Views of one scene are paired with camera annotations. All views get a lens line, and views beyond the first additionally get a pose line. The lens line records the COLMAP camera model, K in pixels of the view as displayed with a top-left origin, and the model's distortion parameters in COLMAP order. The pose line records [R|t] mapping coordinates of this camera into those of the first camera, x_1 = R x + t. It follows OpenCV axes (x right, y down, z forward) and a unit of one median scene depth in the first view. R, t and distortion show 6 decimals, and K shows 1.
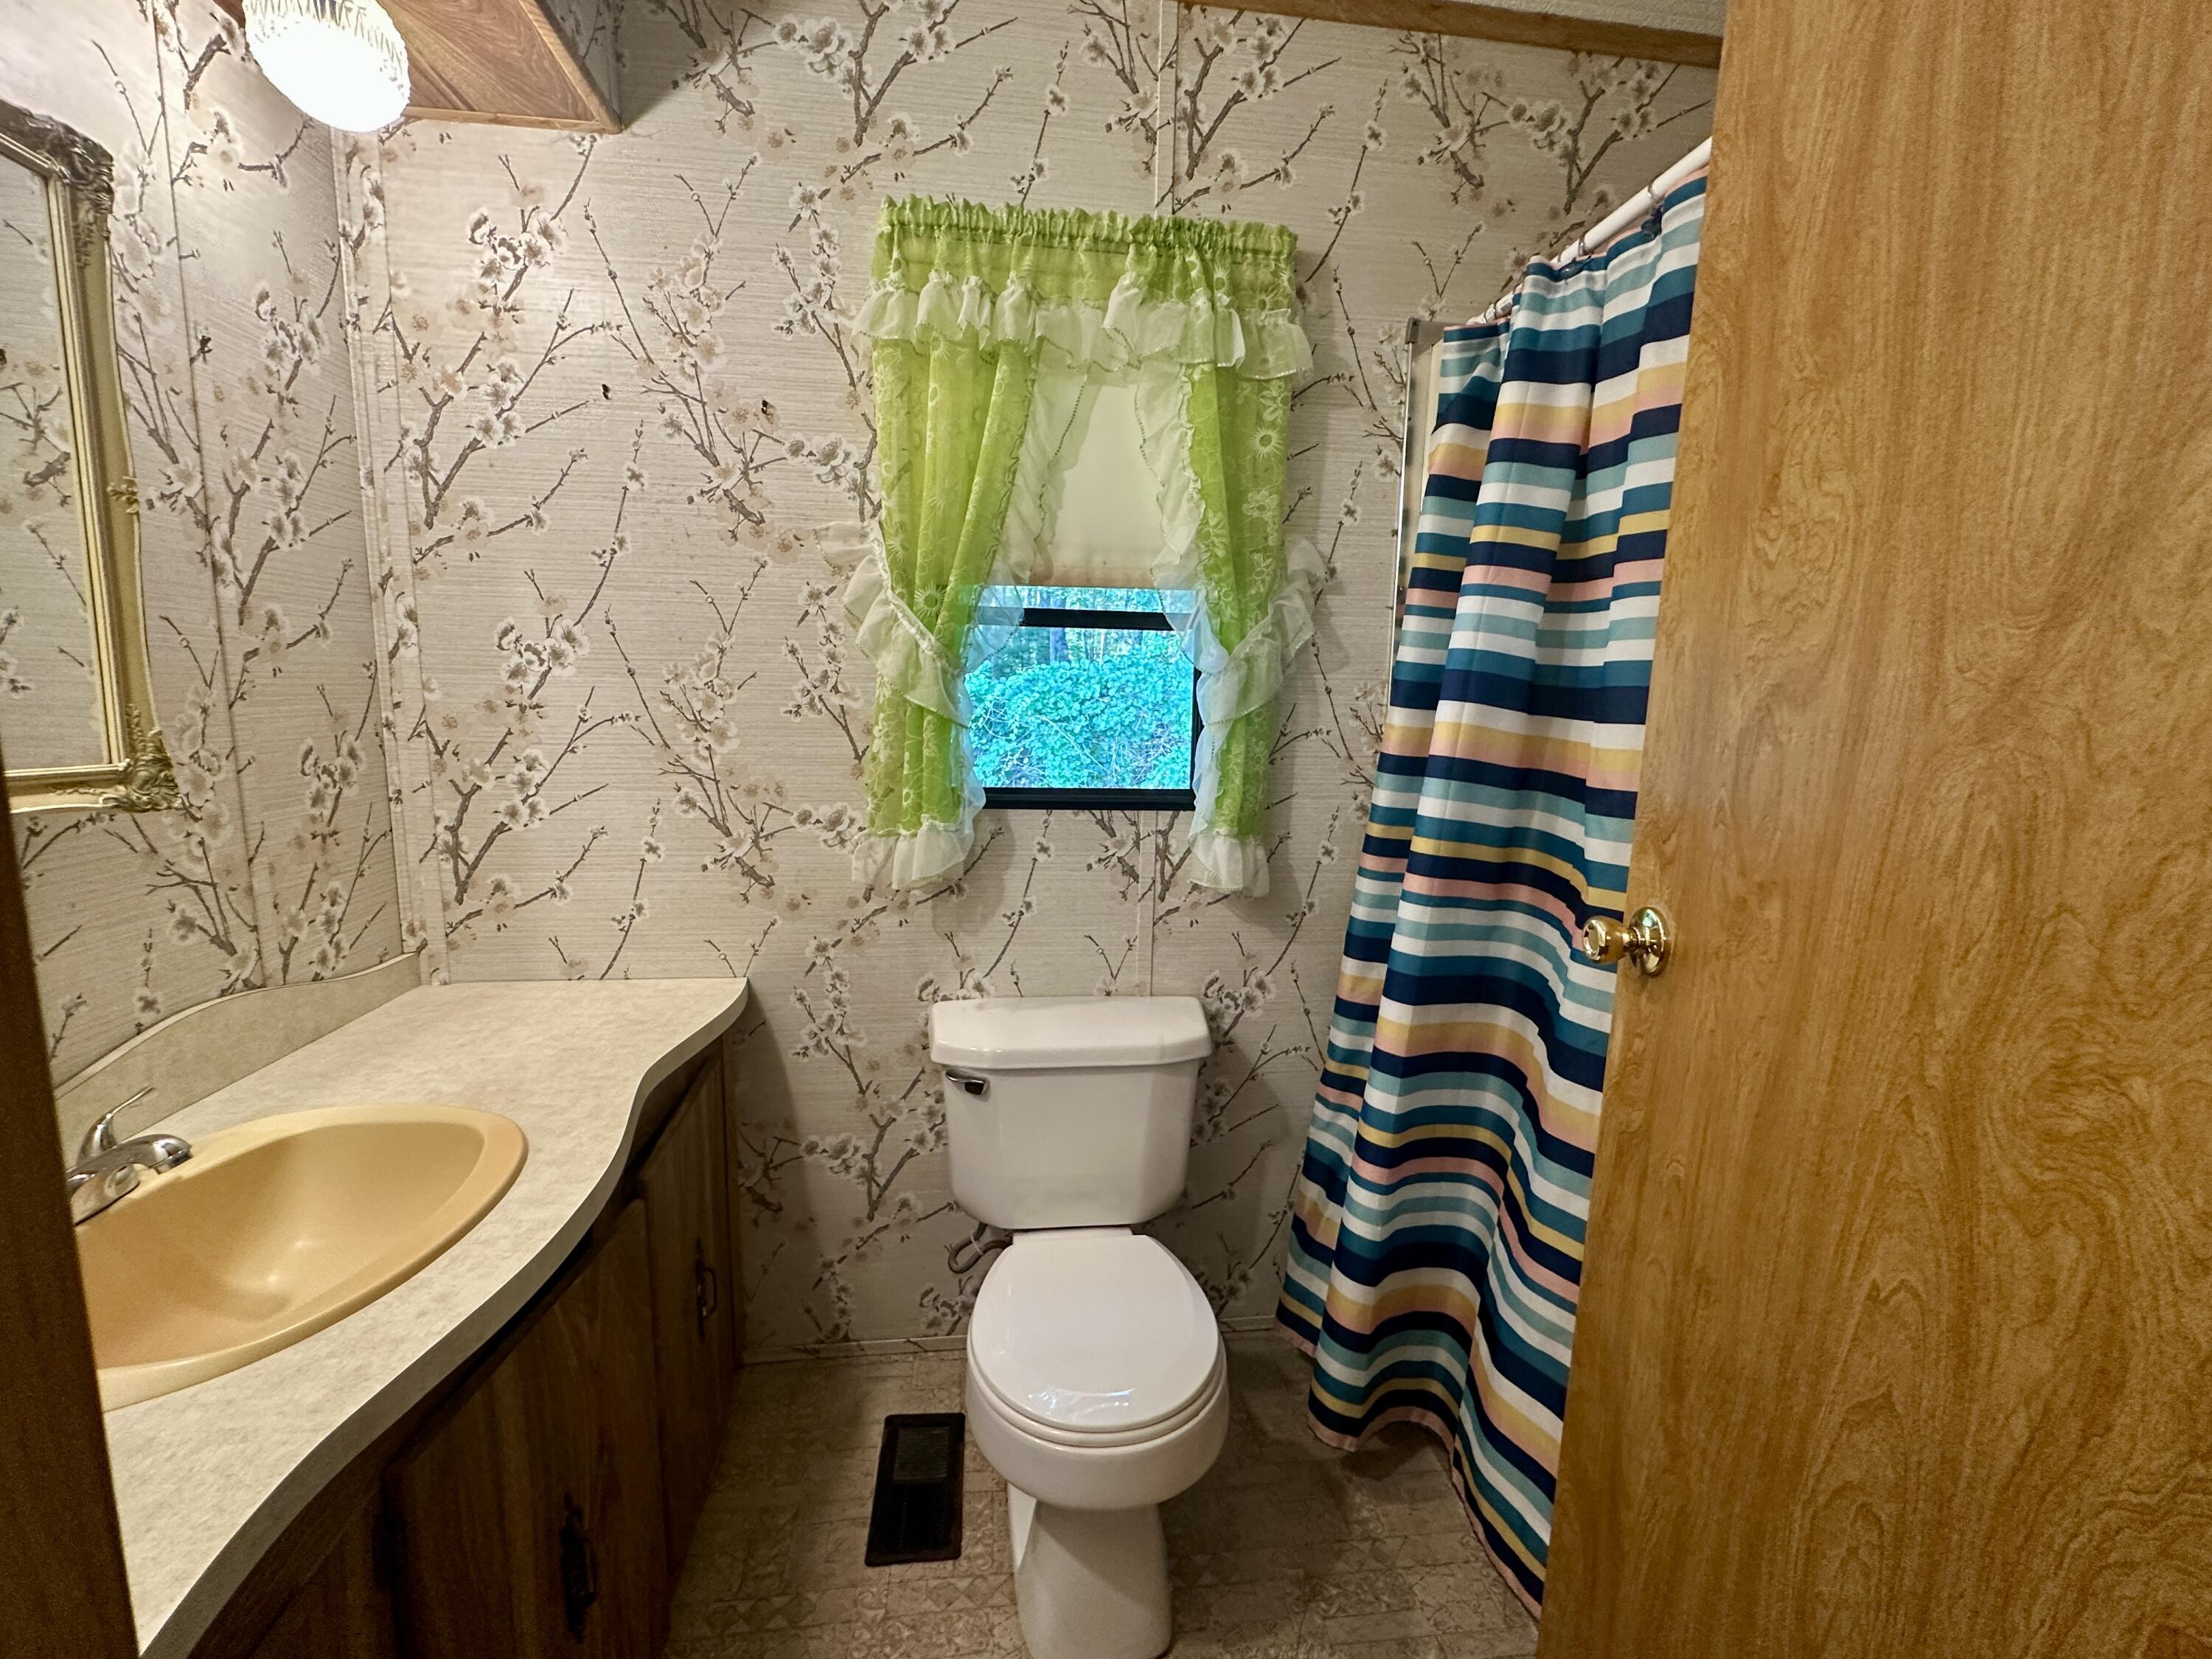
lens RADIAL K [[921.8, 0, 1104.6], [0, 921.8, 832.6], [0, 0, 1]] dist [-0.007256, 0.001669]
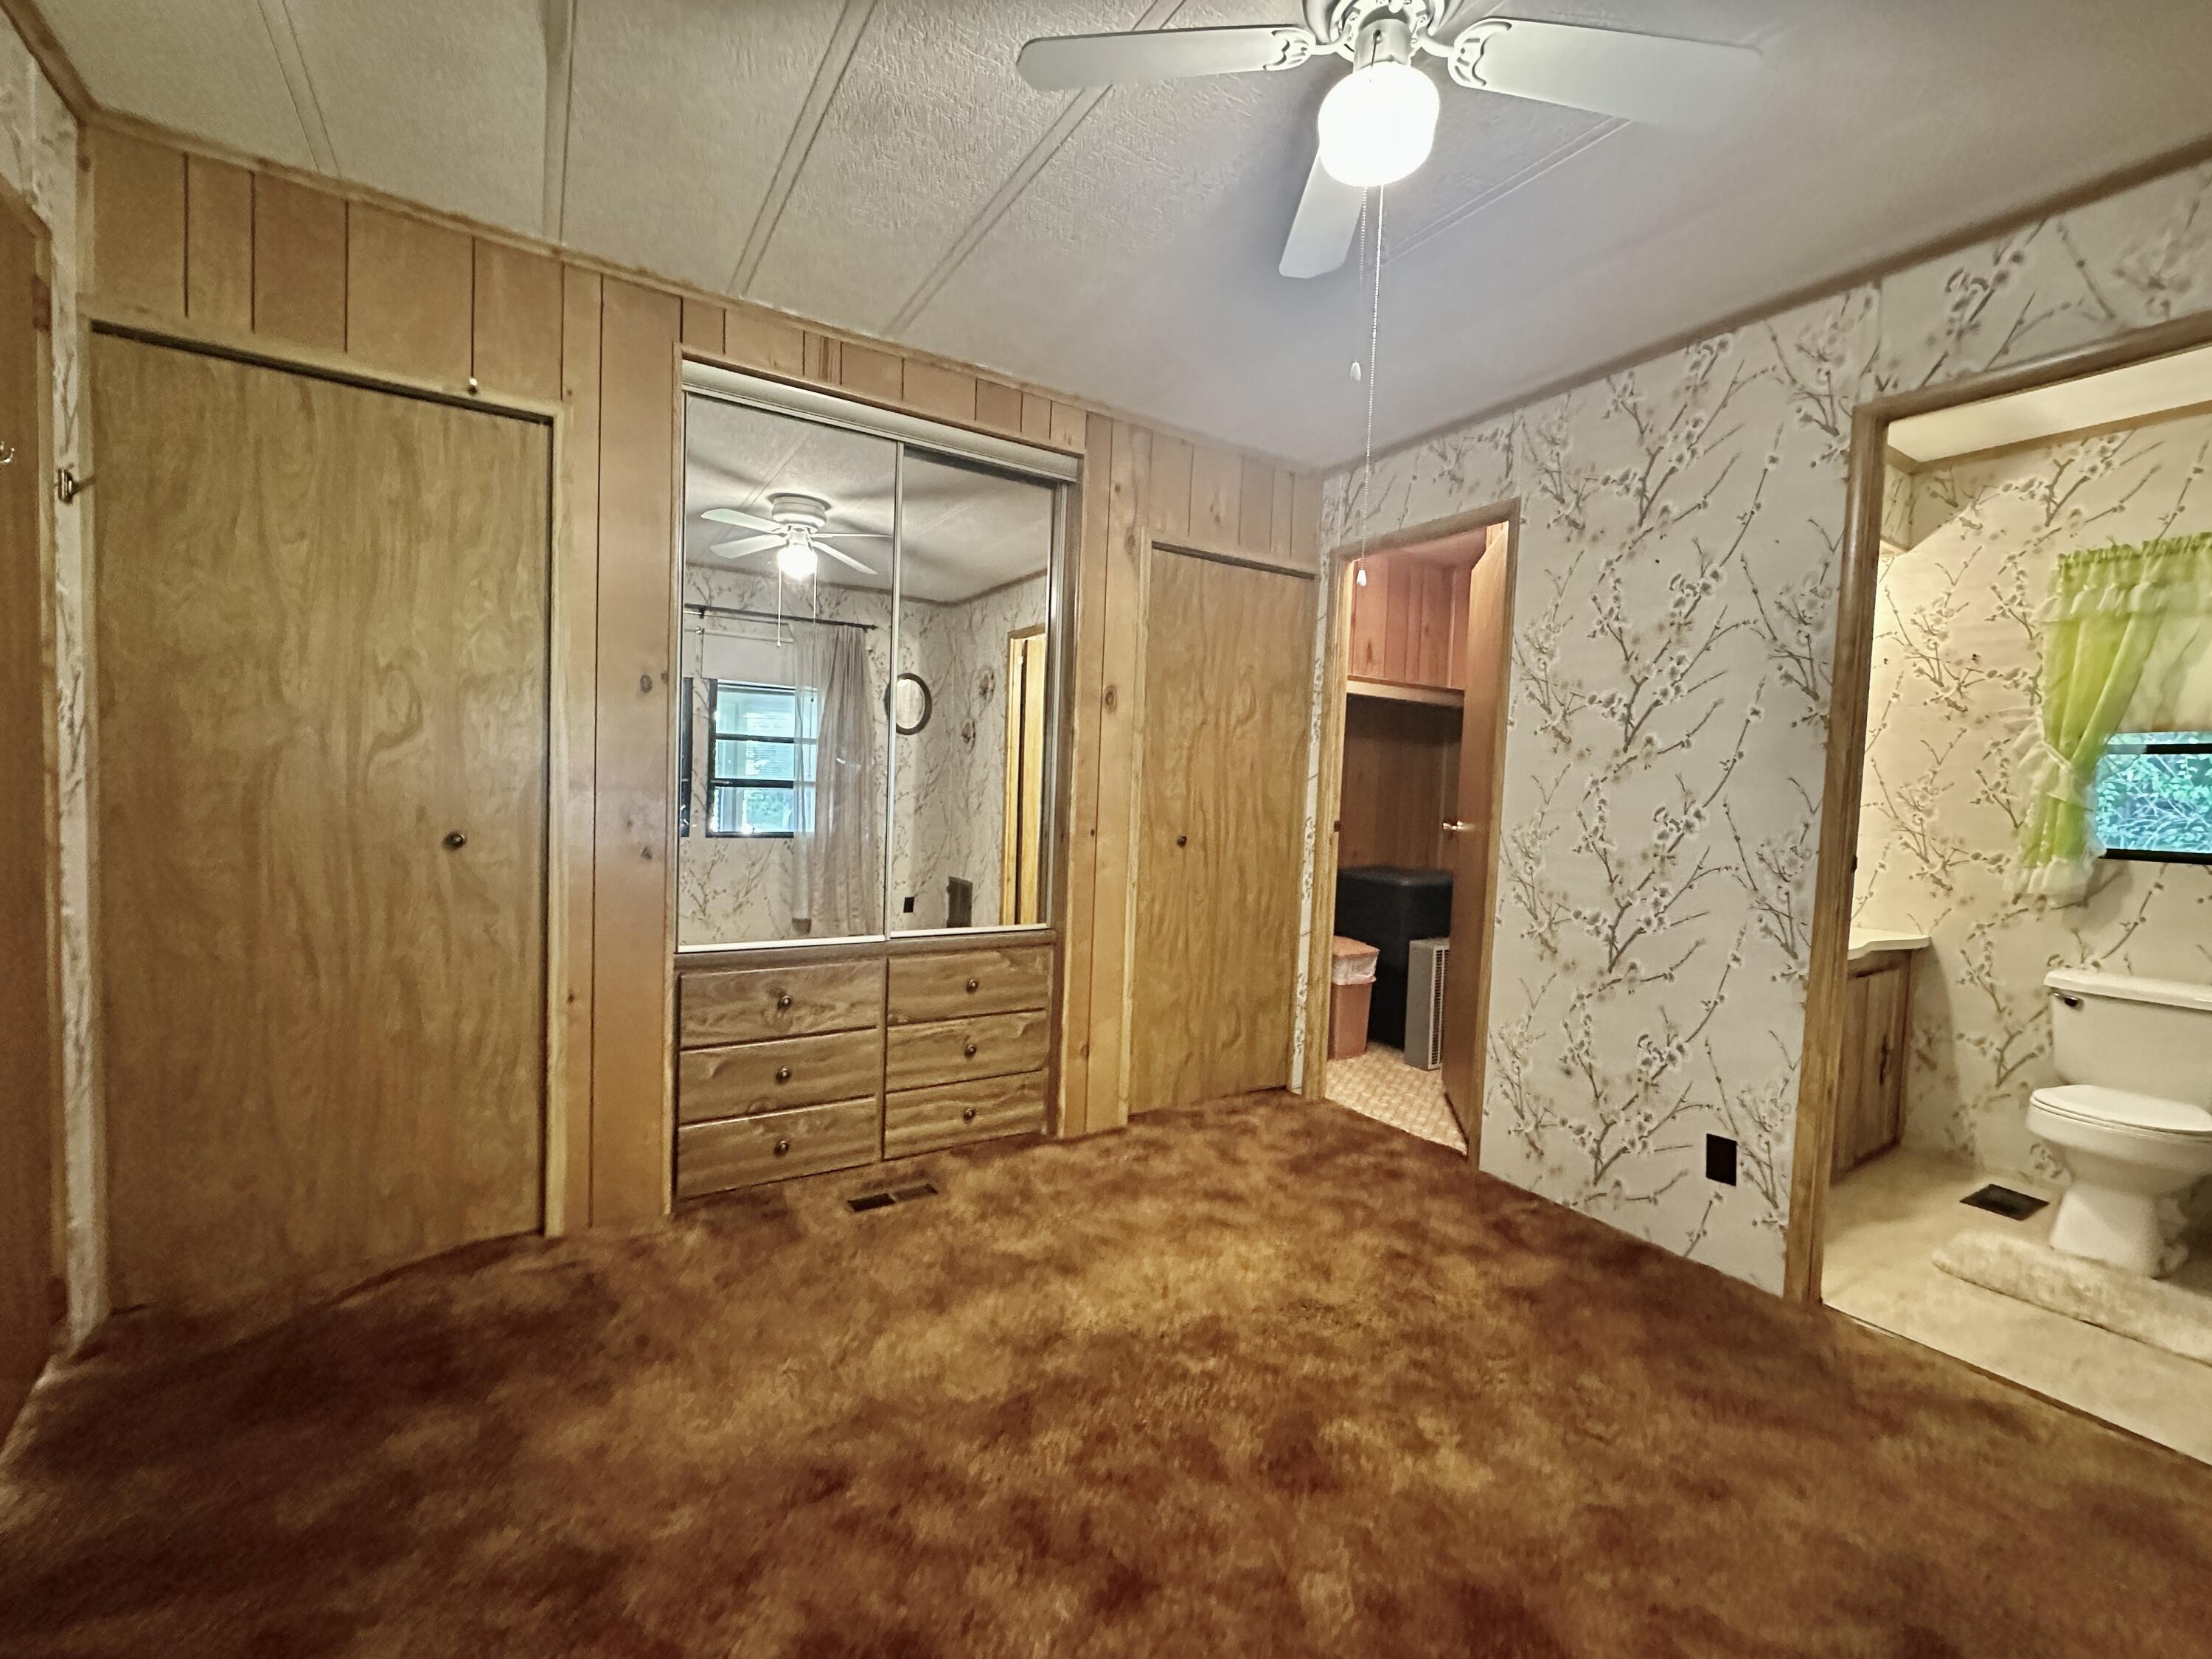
lens RADIAL K [[921.8, 0, 1107.6], [0, 921.8, 831.8], [0, 0, 1]] dist [-0.007256, 0.001669]
pose [[0.415110, 0.034436, -0.909119, 0.718412], [-0.163639, 0.985812, -0.037377, 0.326733], [0.894934, 0.164283, 0.414855, -1.555619]]
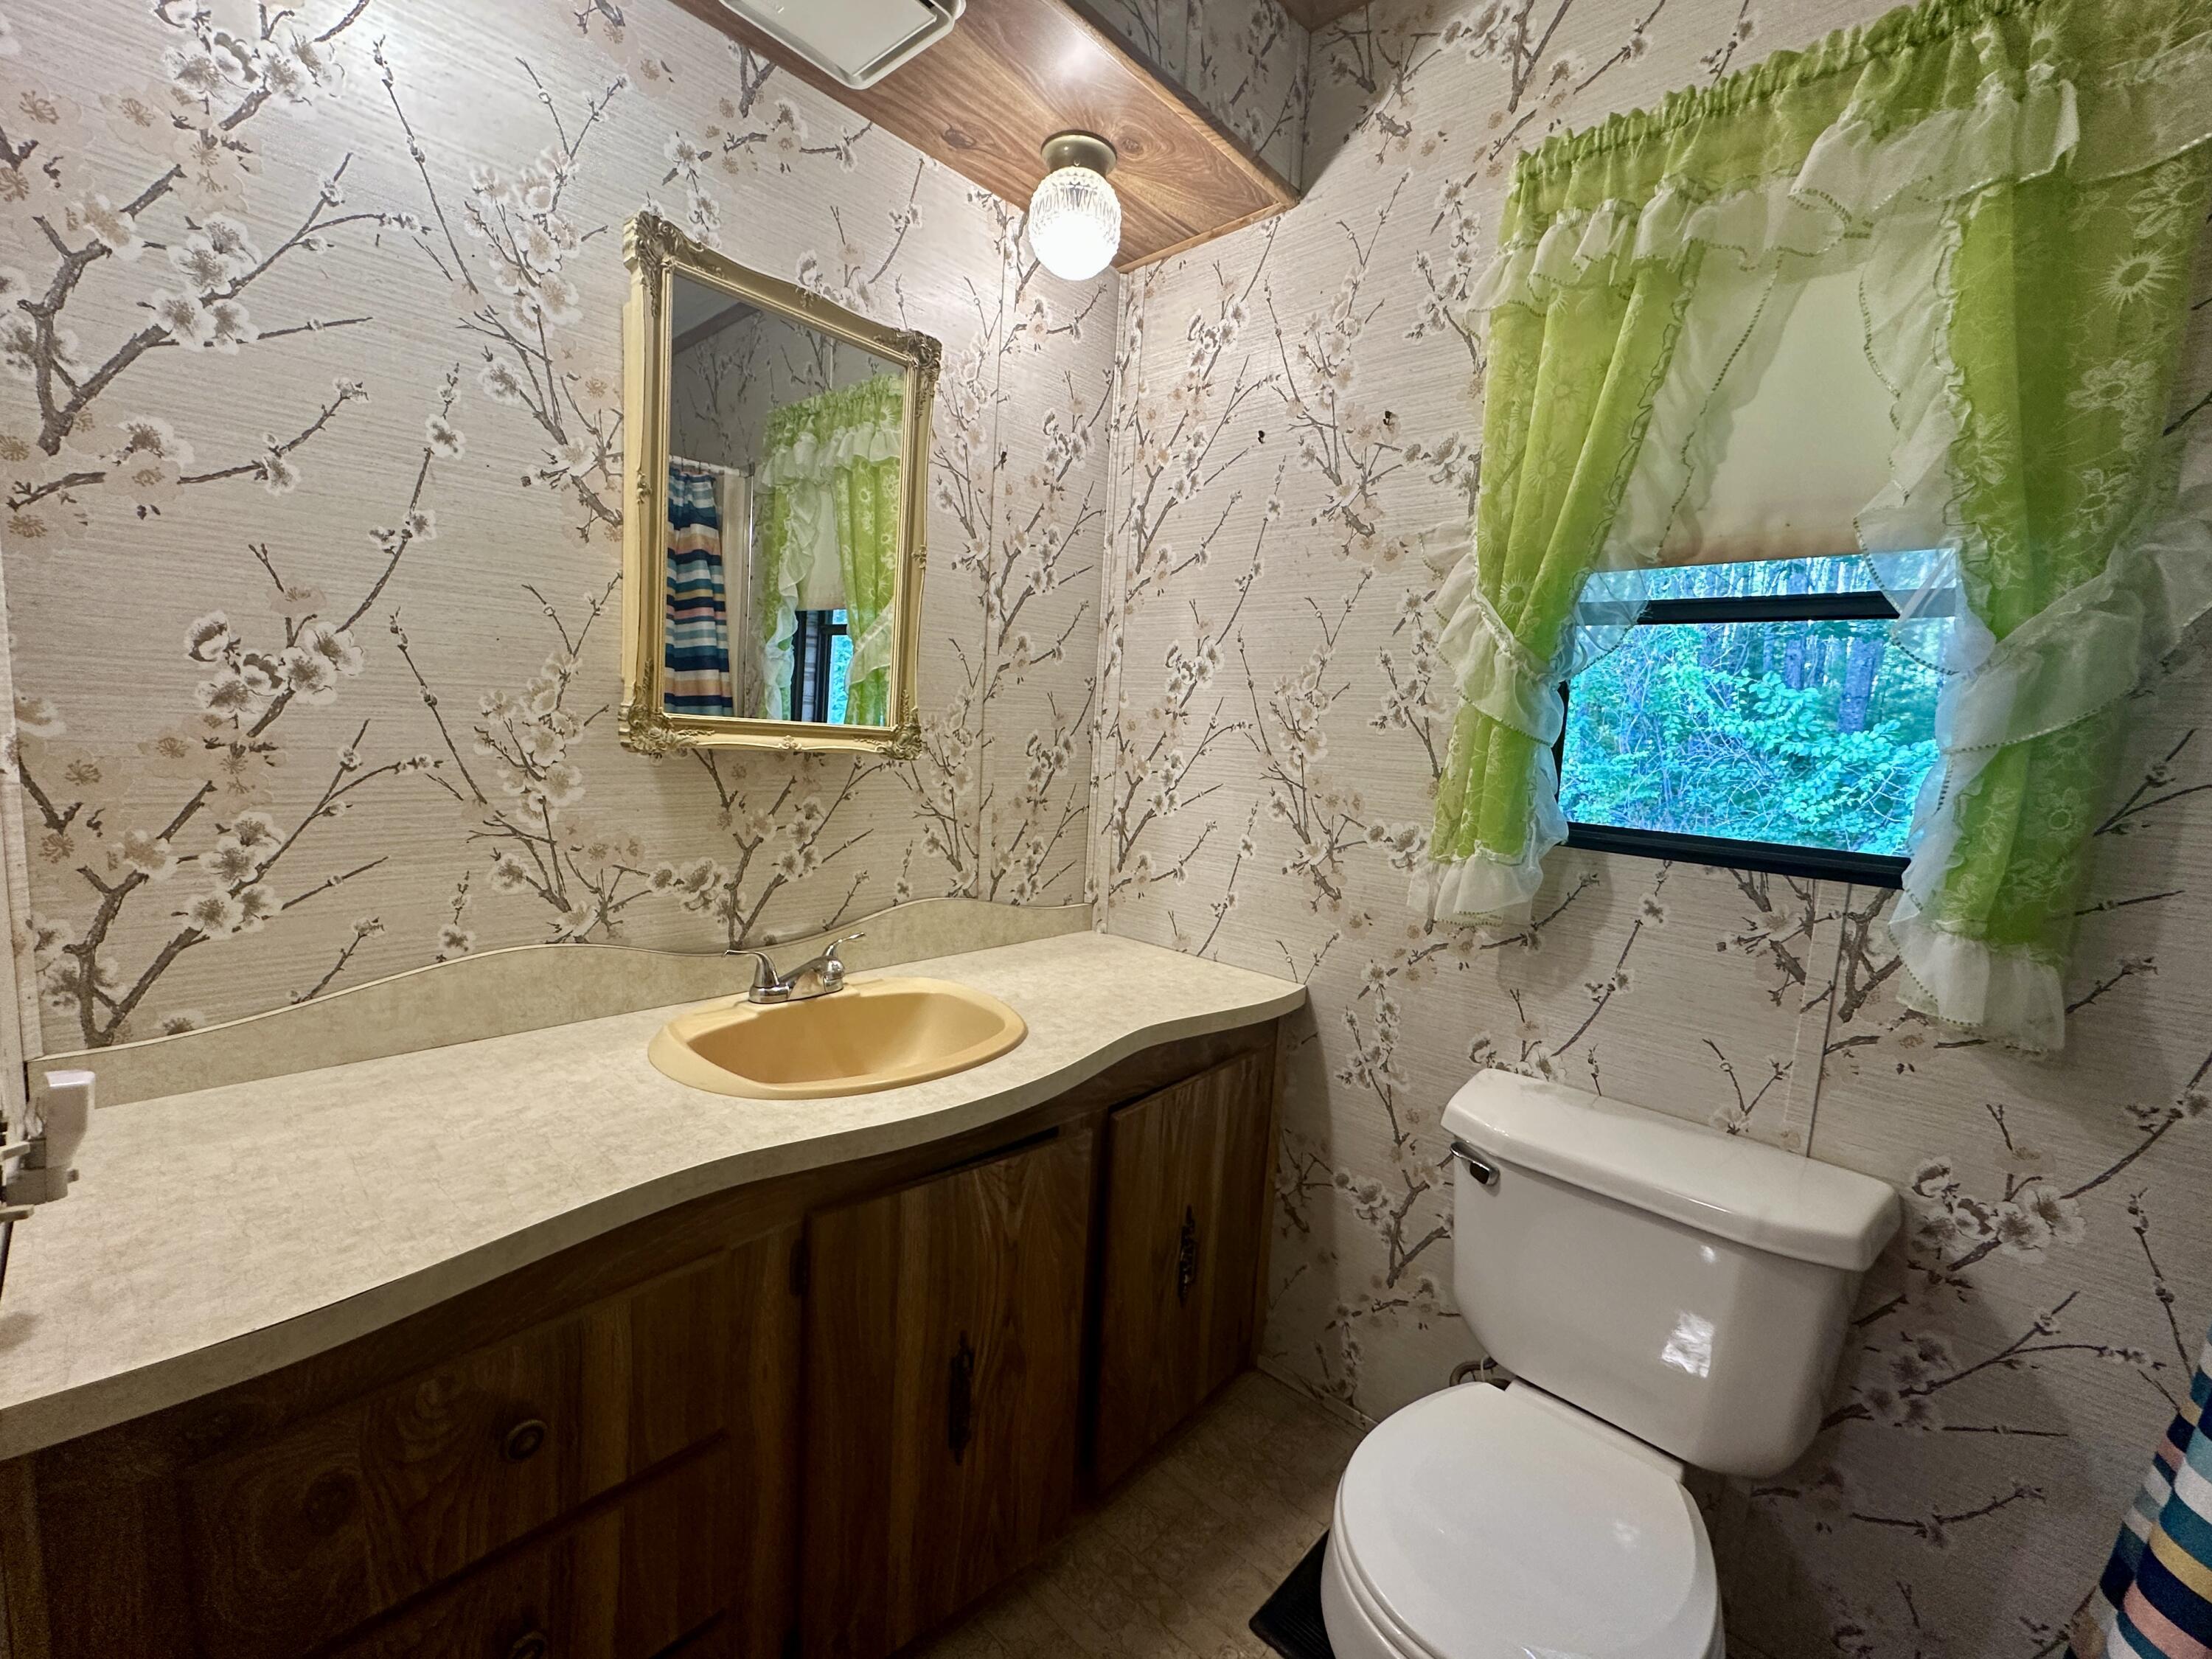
lens RADIAL K [[921.8, 0, 1108.8], [0, 921.8, 833.3], [0, 0, 1]] dist [-0.007256, 0.001669]
pose [[0.640221, 0.104970, -0.760985, 0.242864], [-0.158018, 0.987431, 0.003264, 0.026002], [0.751763, 0.118160, 0.648761, 0.179440]]
